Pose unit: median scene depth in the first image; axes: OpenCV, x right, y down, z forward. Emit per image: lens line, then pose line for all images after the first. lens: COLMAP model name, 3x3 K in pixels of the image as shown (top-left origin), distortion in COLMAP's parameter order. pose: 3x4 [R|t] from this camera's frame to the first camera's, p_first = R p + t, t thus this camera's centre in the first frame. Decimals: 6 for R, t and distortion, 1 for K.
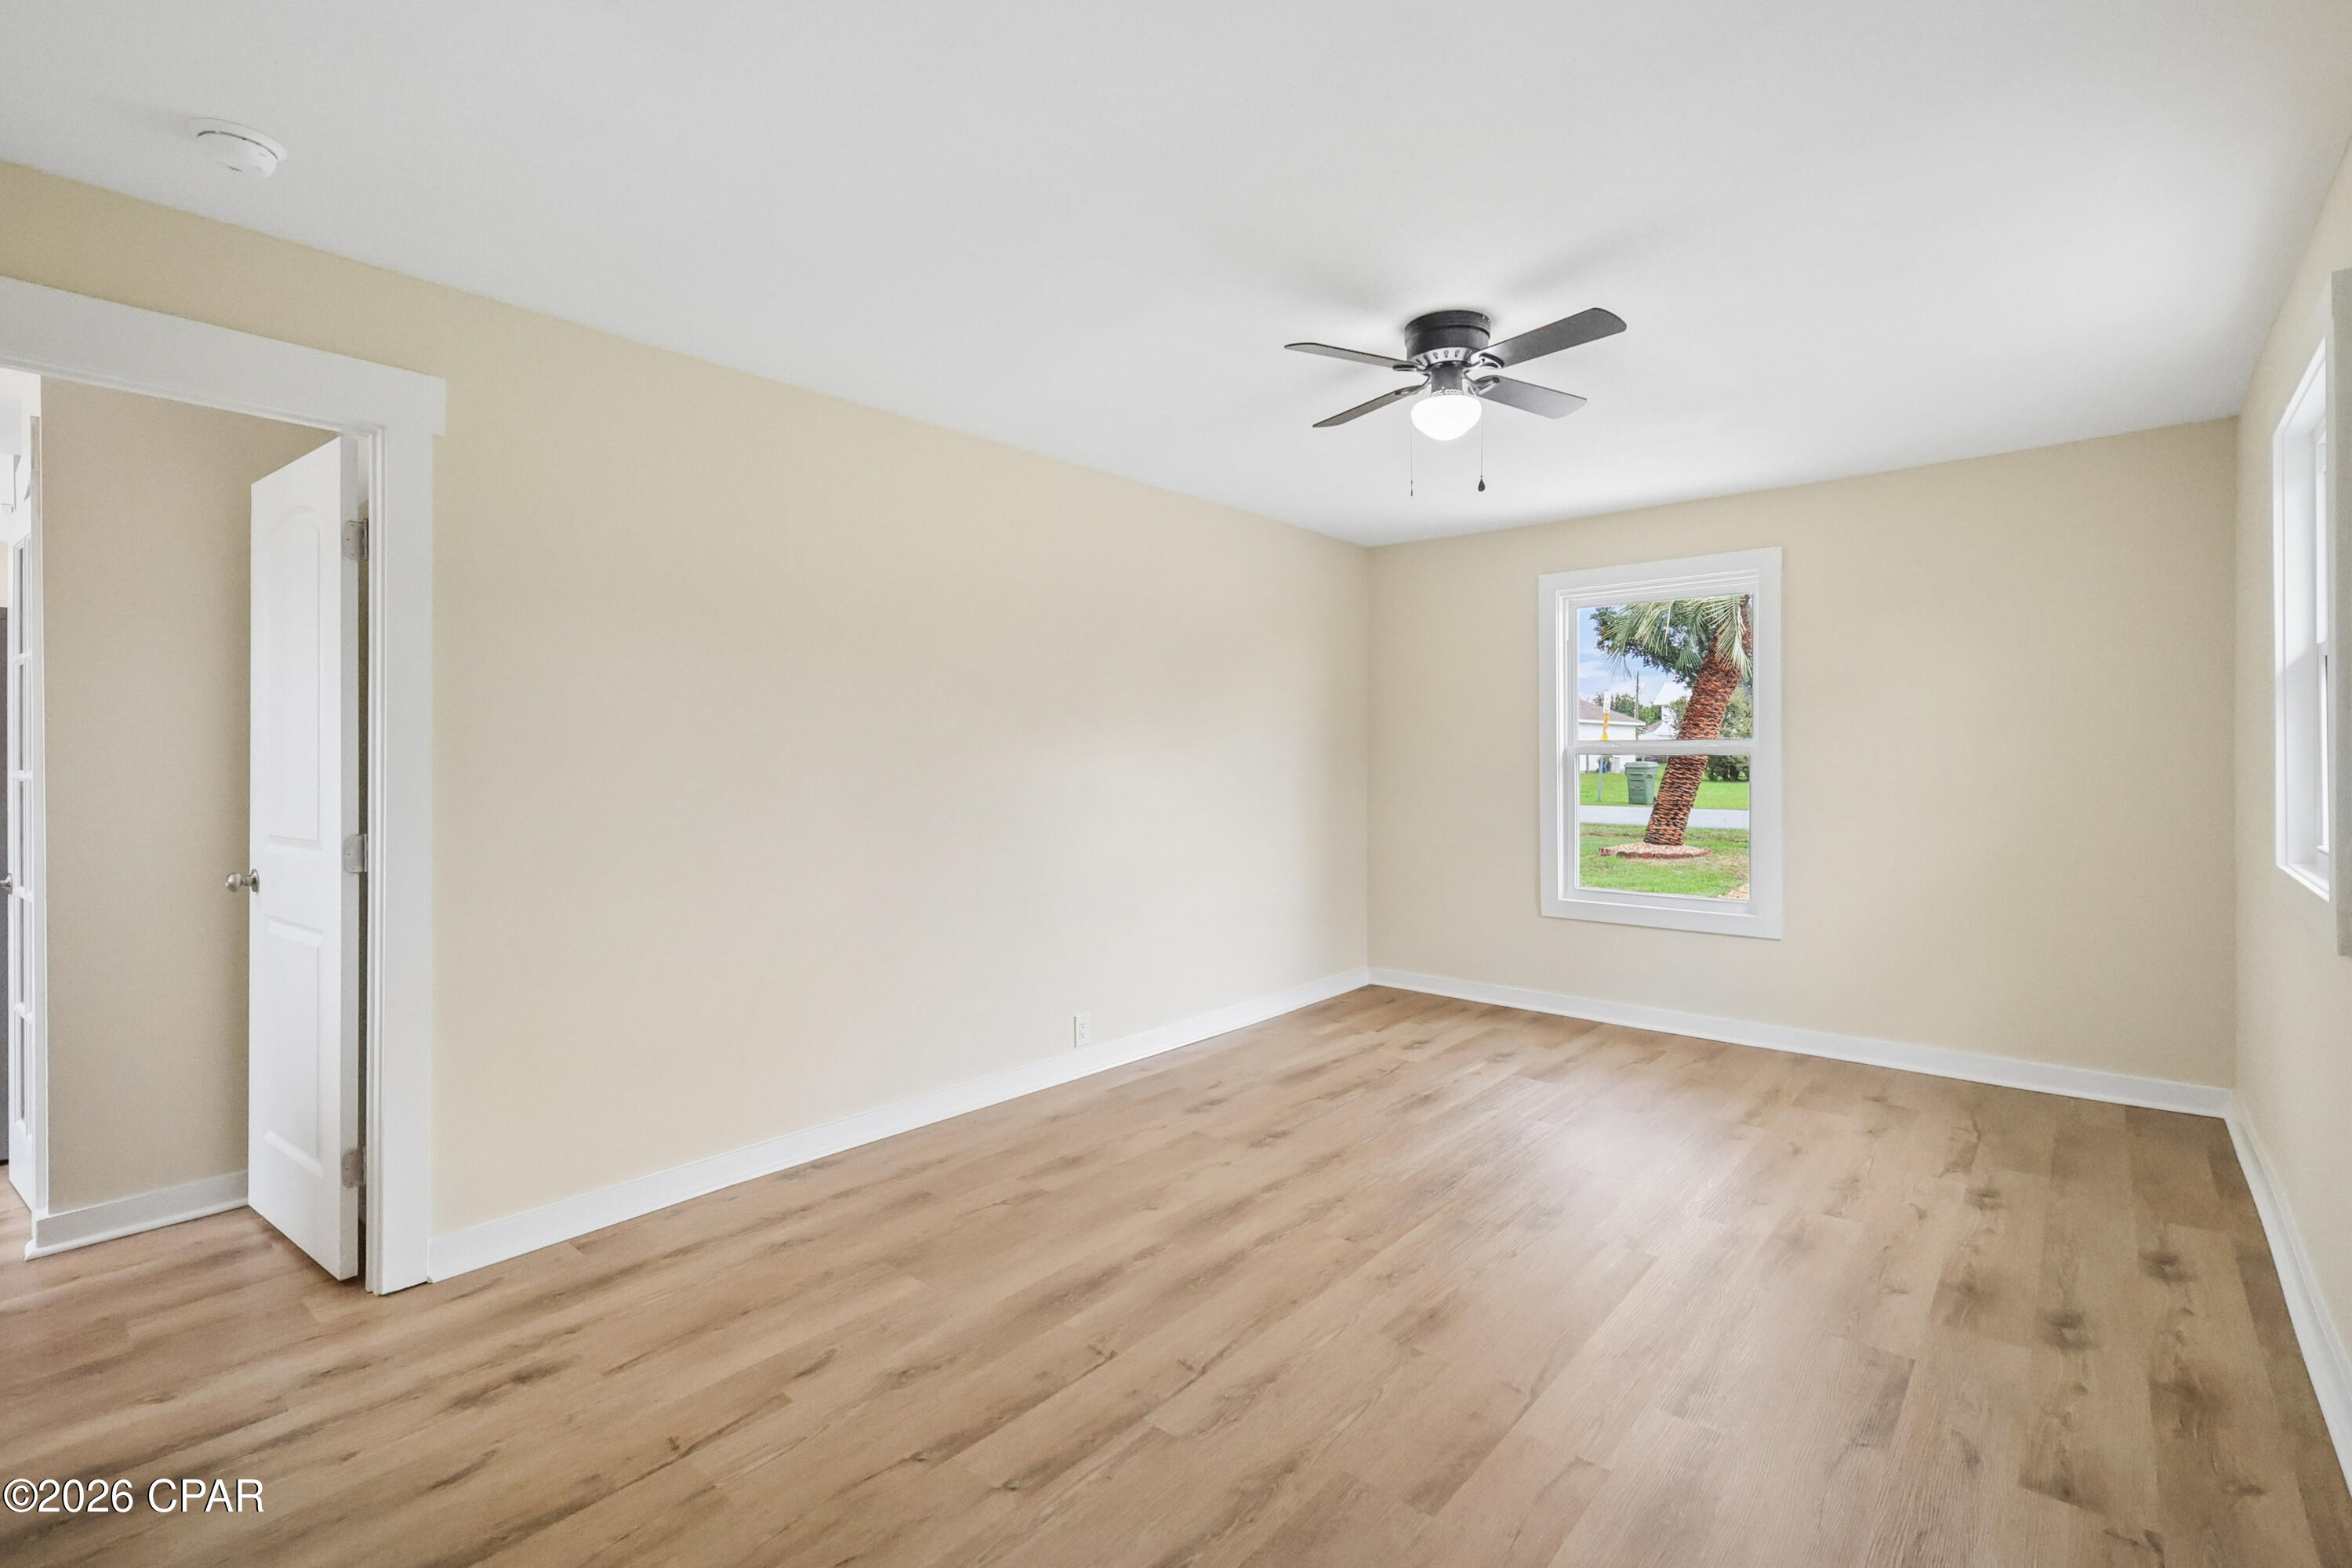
lens RADIAL K [[1053.2, 0, 1186.3], [0, 1053.2, 745.1], [0, 0, 1]] dist [-0.003480, -0.000414]
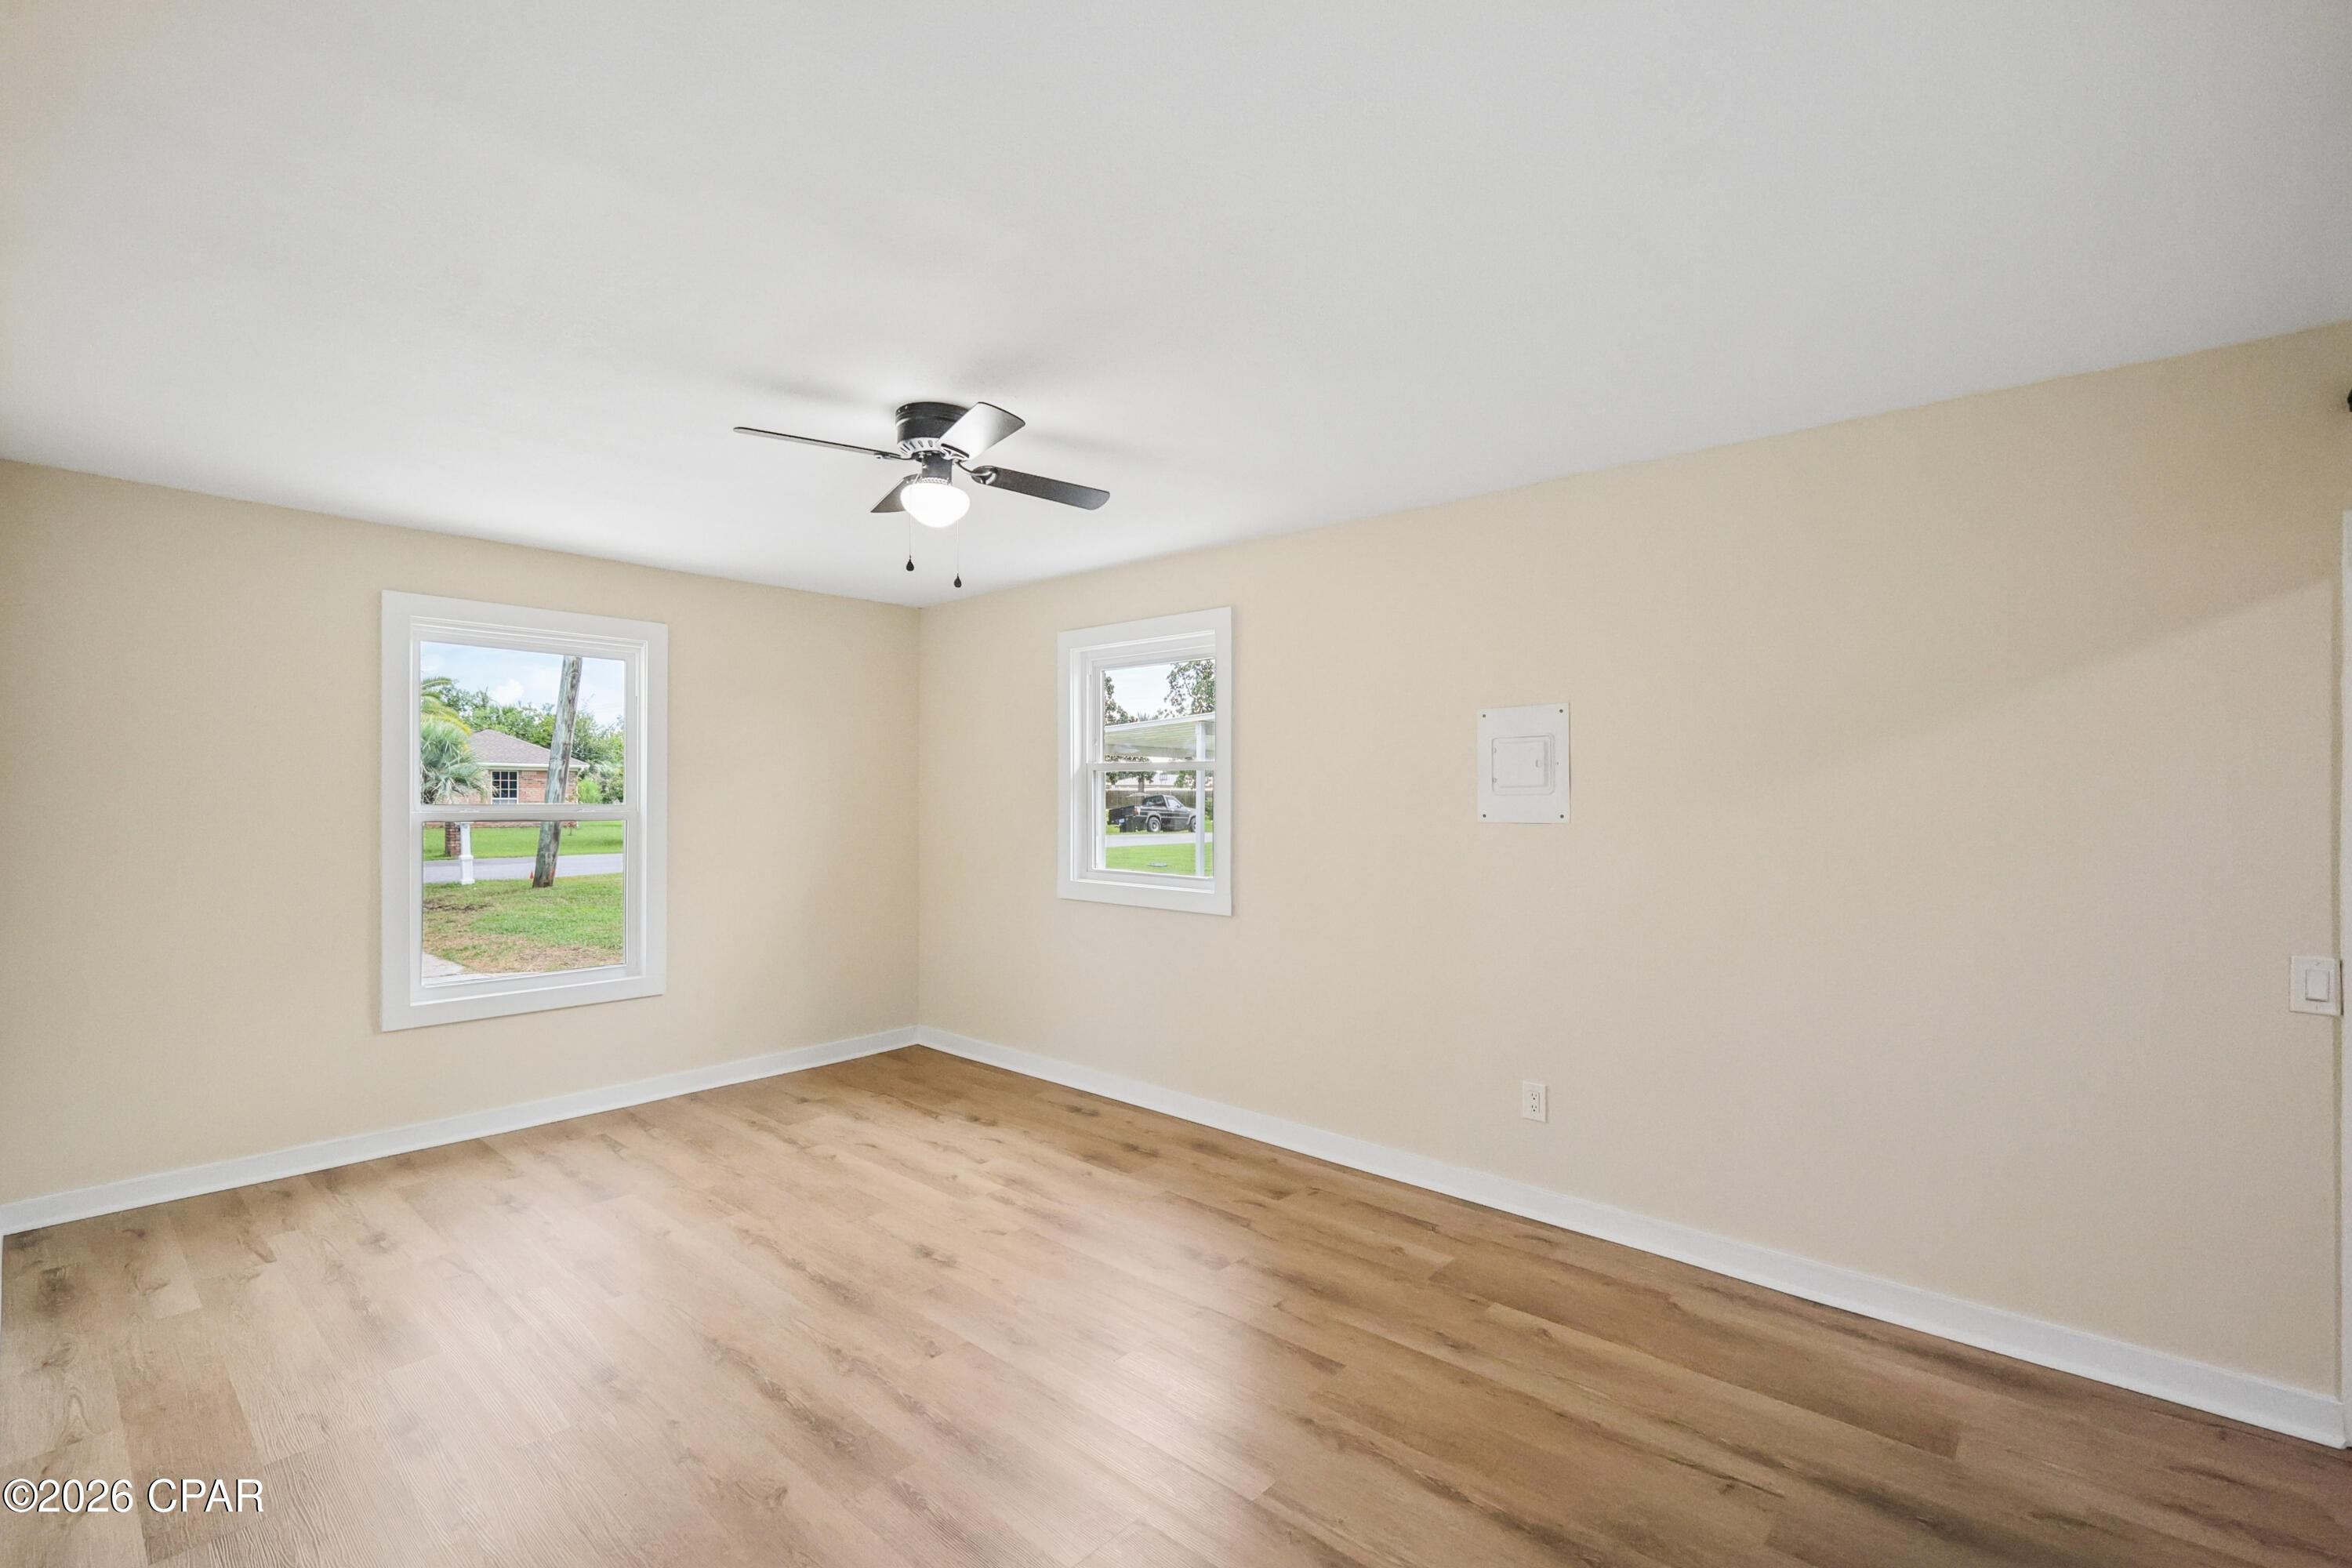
lens RADIAL K [[1053.2, 0, 1175.1], [0, 1053.2, 796.8], [0, 0, 1]] dist [-0.003480, -0.000414]
pose [[0.027322, 0.000726, 0.999626, -0.715891], [-0.006758, 0.999977, -0.000542, -0.018747], [-0.999604, -0.006741, 0.027326, 0.721086]]
